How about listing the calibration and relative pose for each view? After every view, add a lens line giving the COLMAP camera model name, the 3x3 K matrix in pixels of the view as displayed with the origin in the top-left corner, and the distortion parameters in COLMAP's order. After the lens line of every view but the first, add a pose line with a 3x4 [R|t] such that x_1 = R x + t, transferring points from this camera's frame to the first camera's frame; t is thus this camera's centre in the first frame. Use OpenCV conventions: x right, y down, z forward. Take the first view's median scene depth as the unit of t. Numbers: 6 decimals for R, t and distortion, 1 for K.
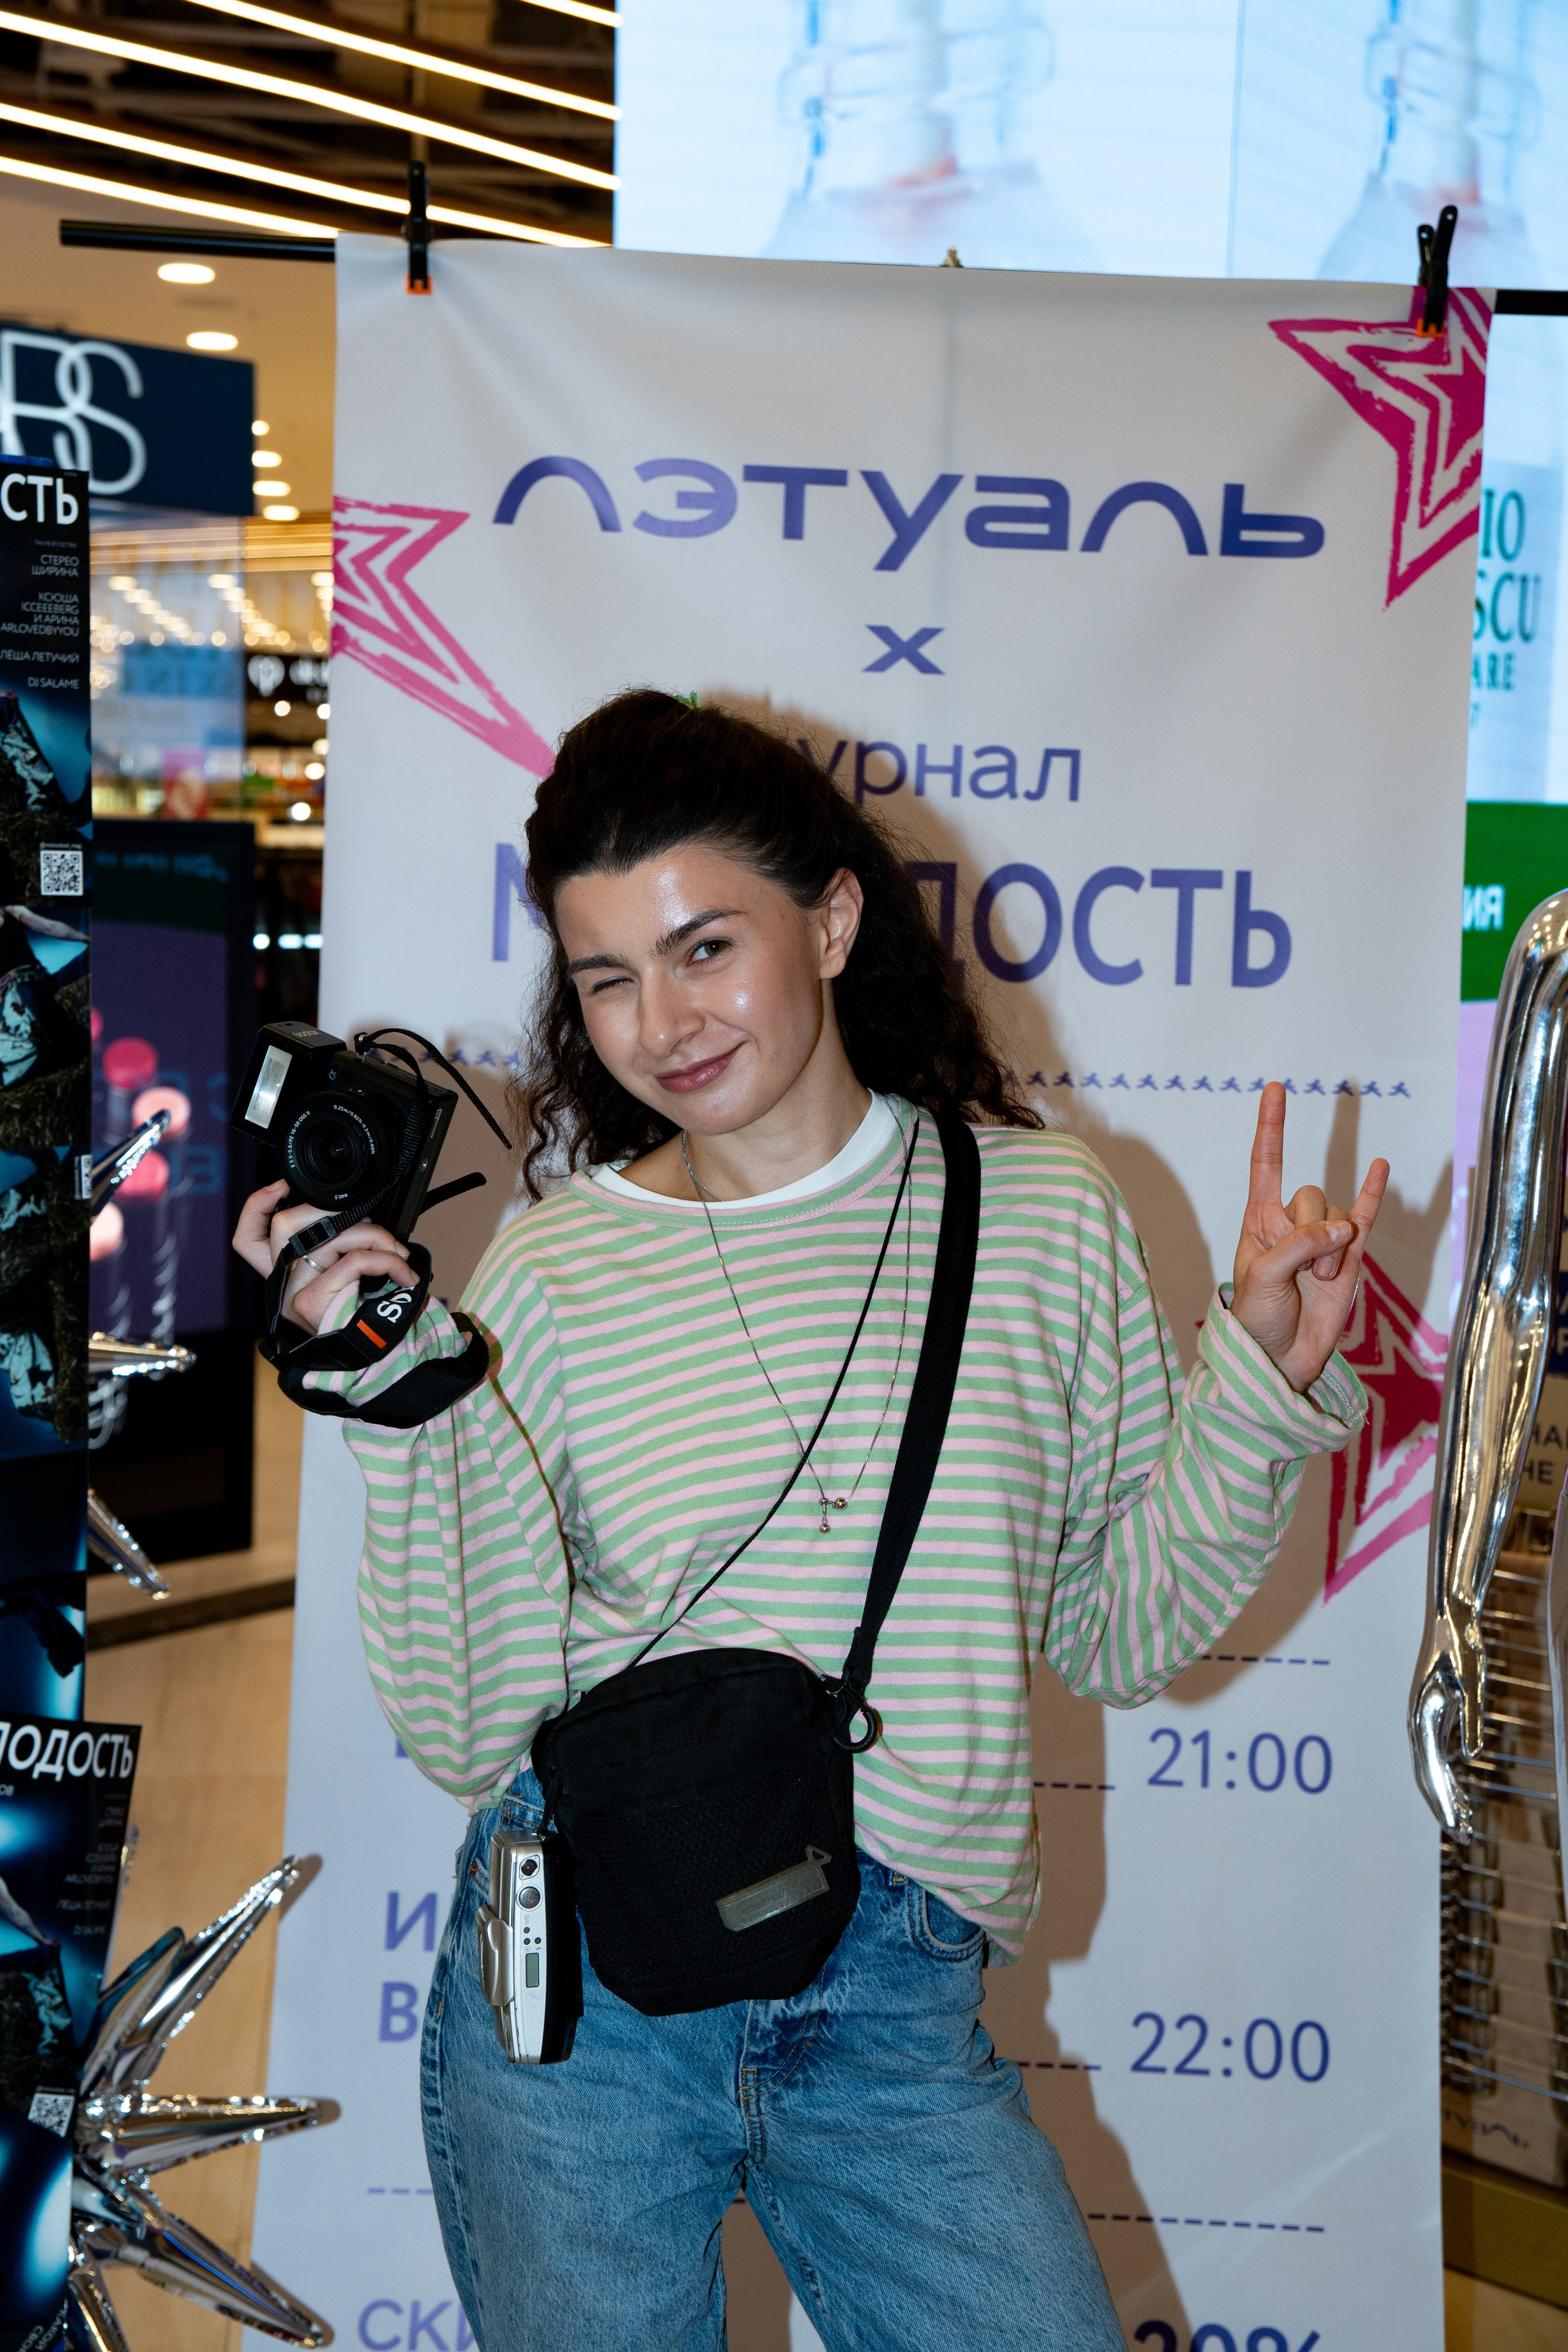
lens RADIAL K [[3433.3, 0, 777.7], [0, 3433.3, 1176.4], [0, 0, 1]] dist [0.247362, 0.000000]
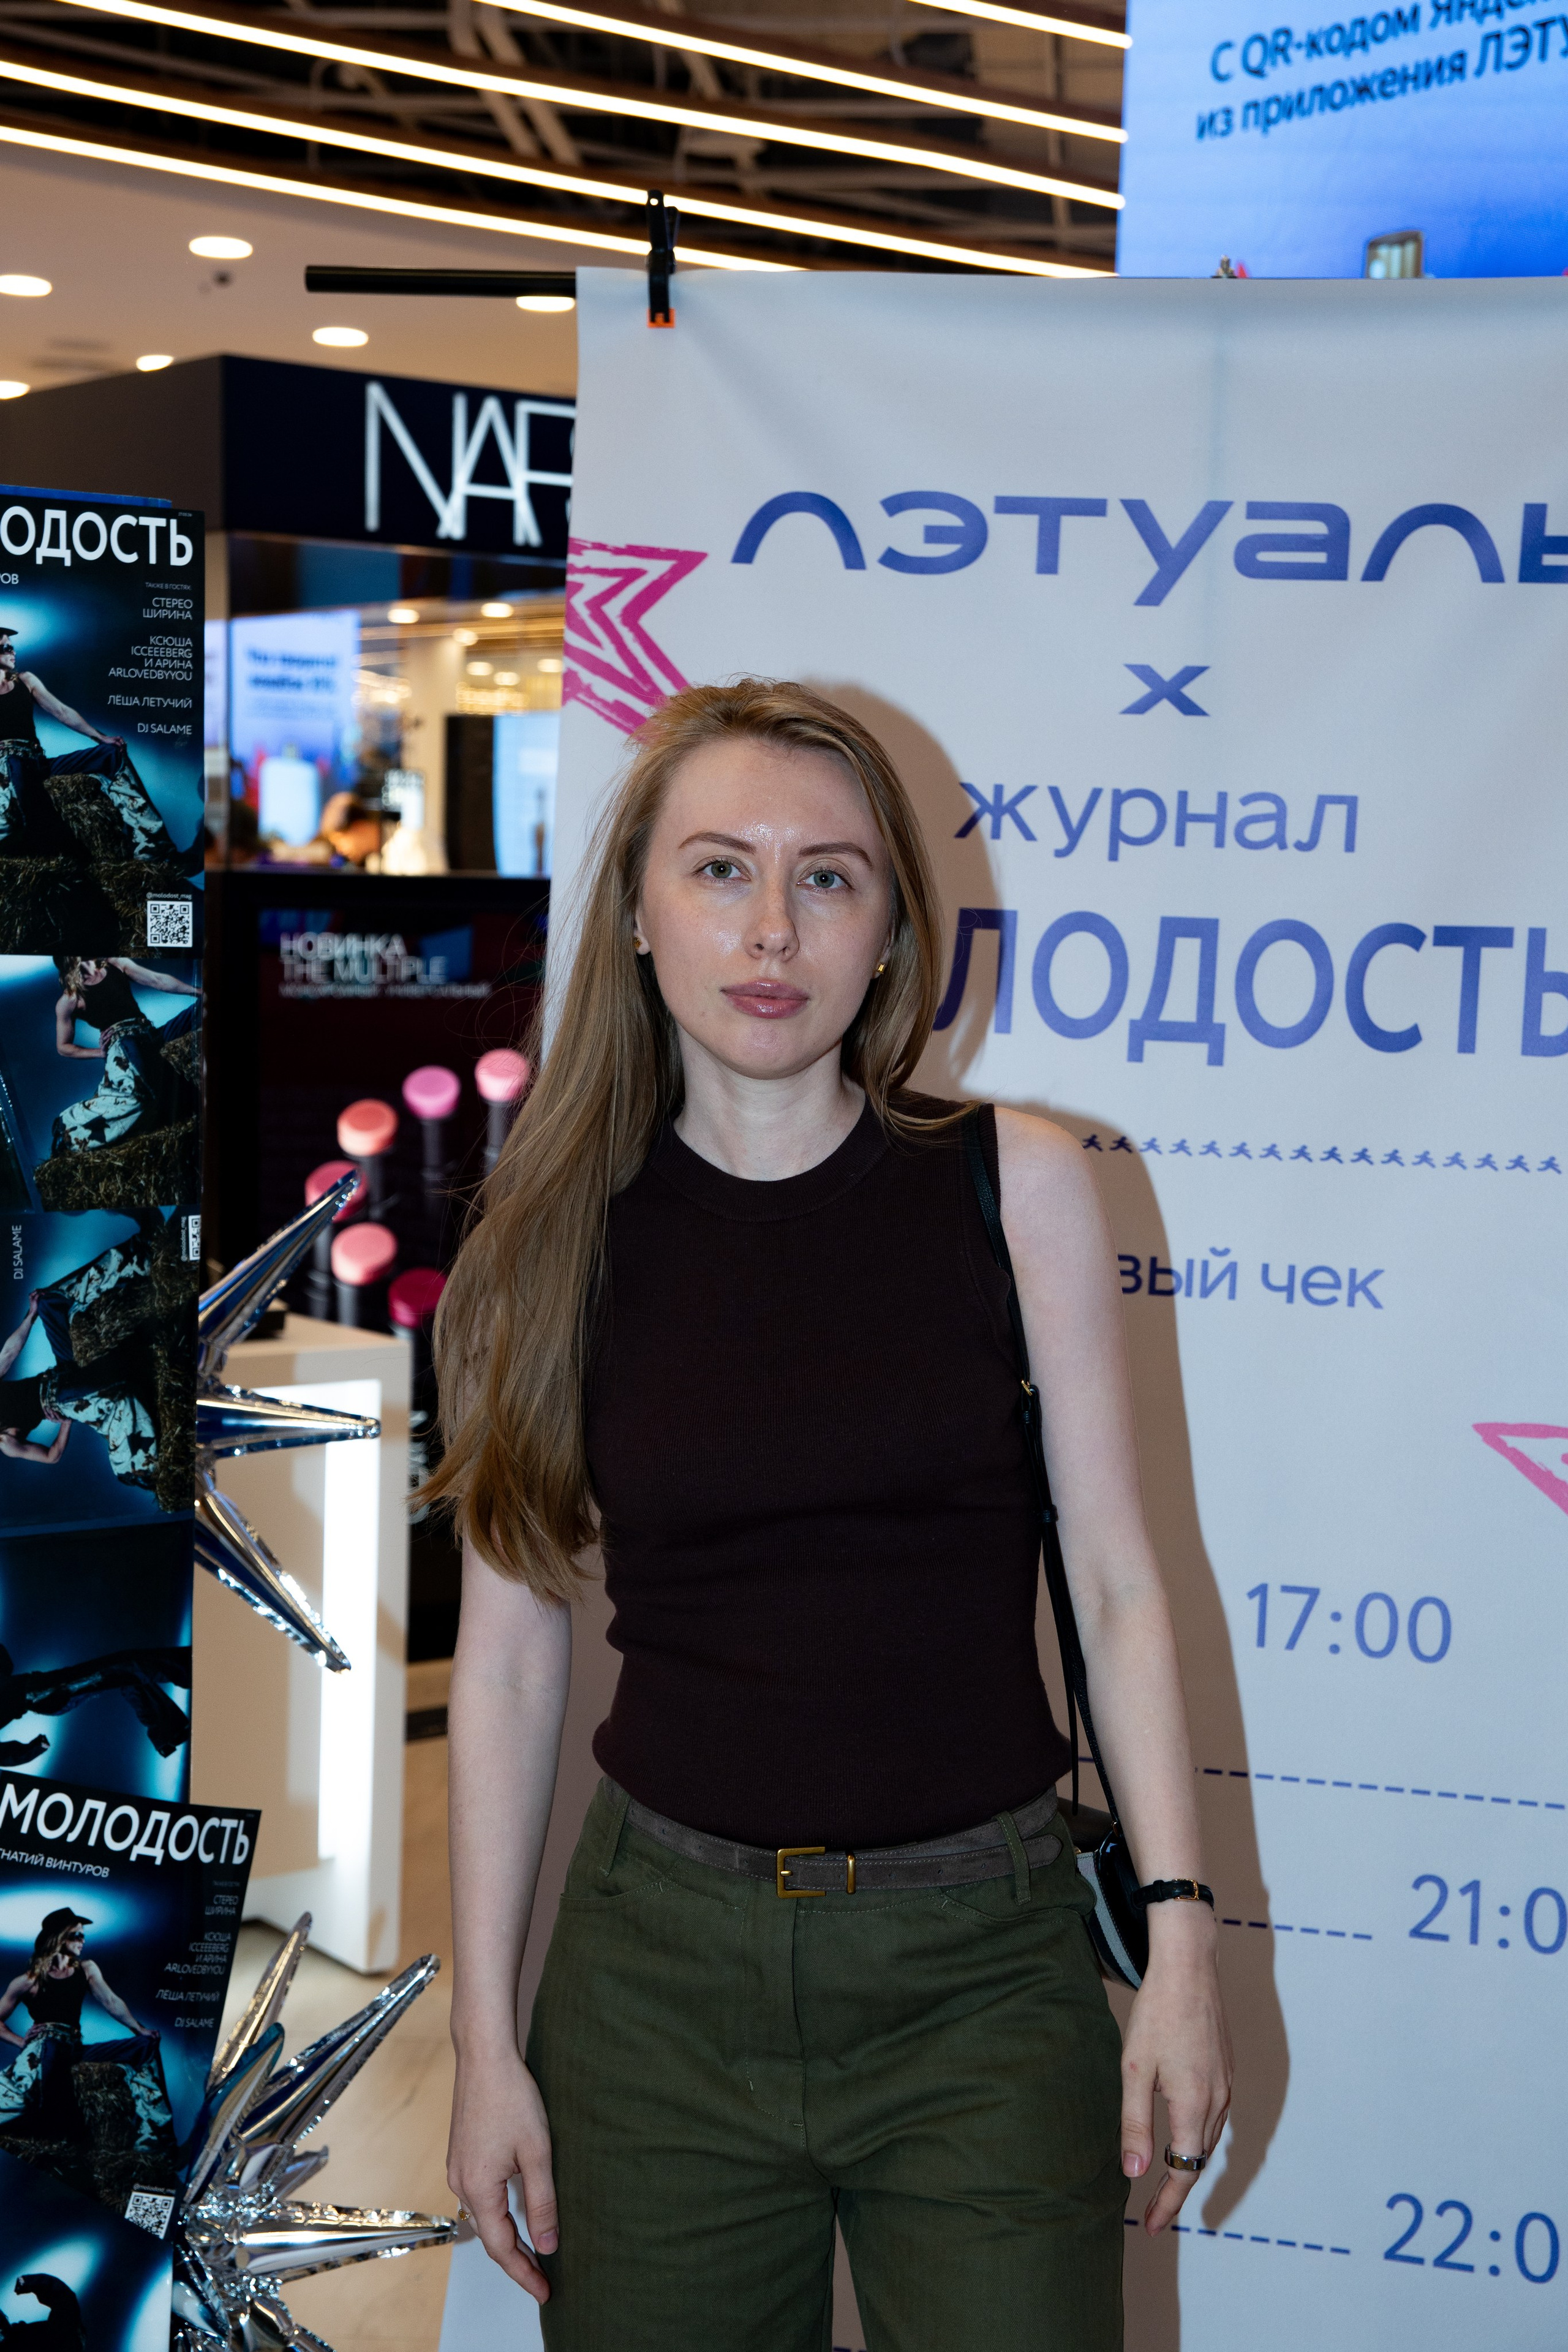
lens RADIAL K [[3482.4, 0, 784.3], [0, 3482.4, 1172.2], [0, 0, 1]] dist [0.248434, 0.000000]
pose [[0.981269, 0.018379, -0.191764, 0.120797], [-0.022431, 0.999568, -0.018982, -0.002628], [0.191332, 0.022928, 0.981258, 0.057988]]
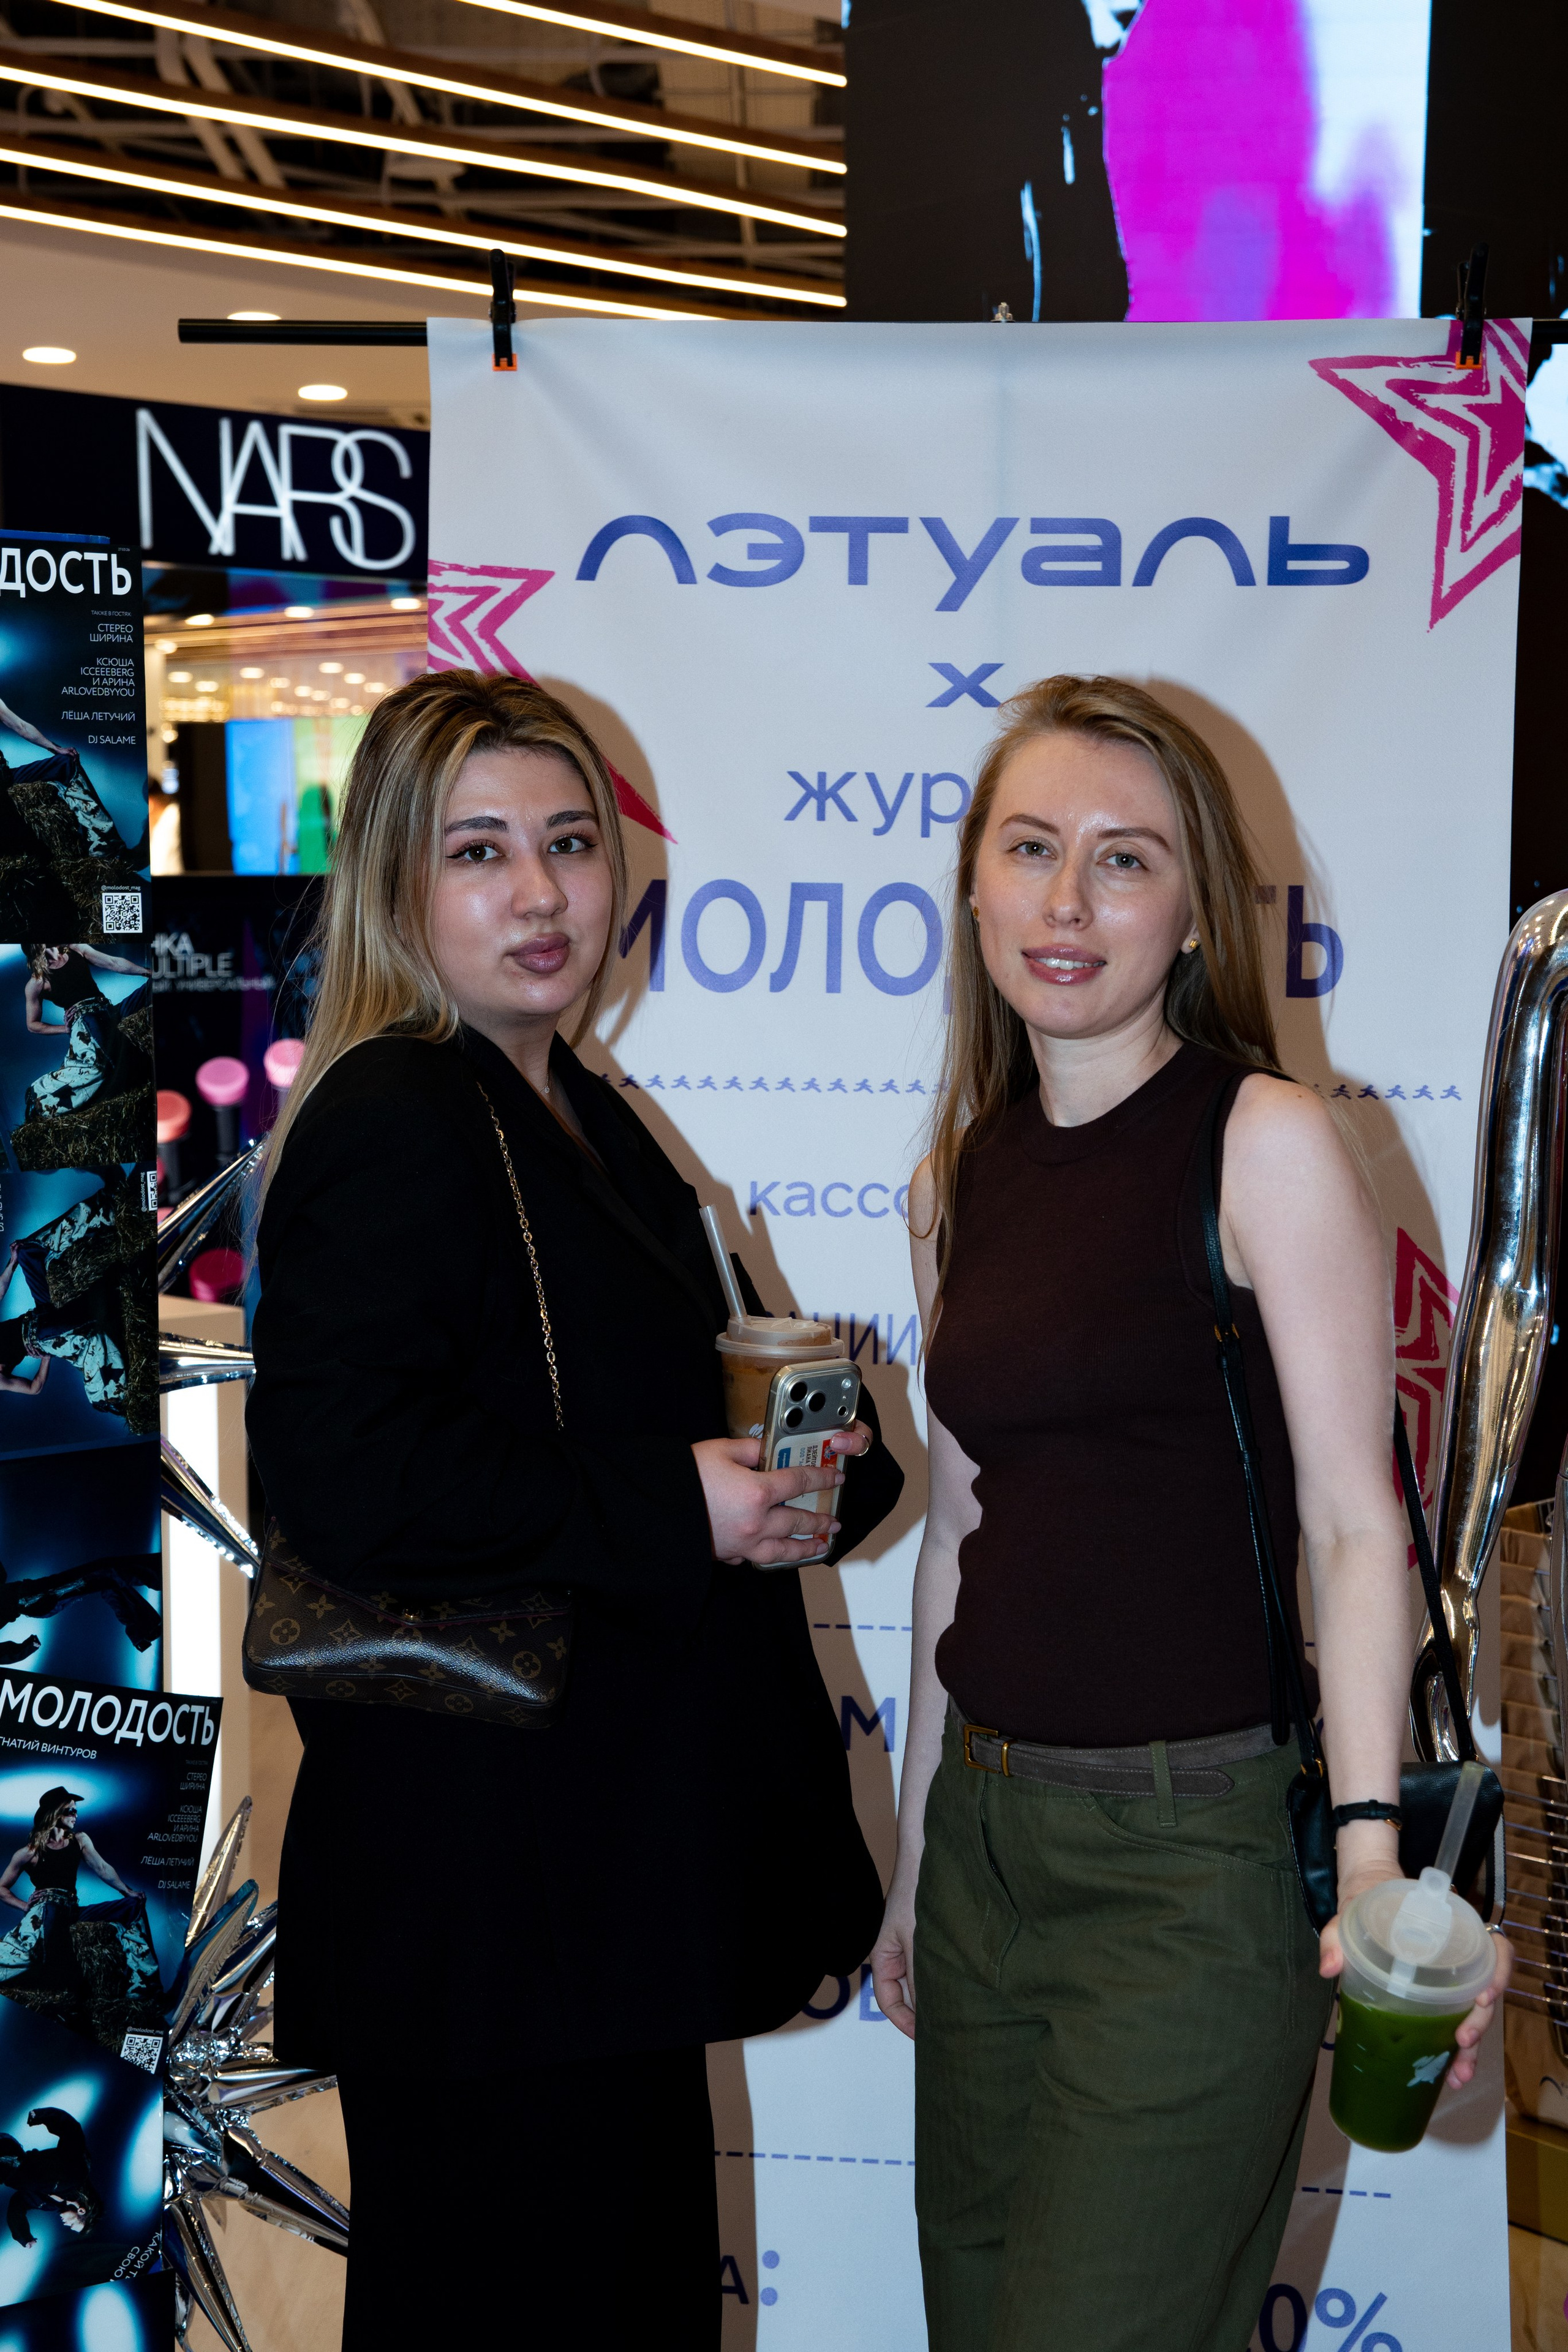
lens RADIAL K [[3379.3, 0, 779.5], [0, 3379.3, 1173.6], [0, 0, 1]] dist [0.225596, 0.000000]
pose [[0.993844, -0.016689, -0.109526, 0.092206], [0.015190, 0.999779, -0.014507, 0.010707], [0.109744, 0.012754, 0.993878, -0.034098]]
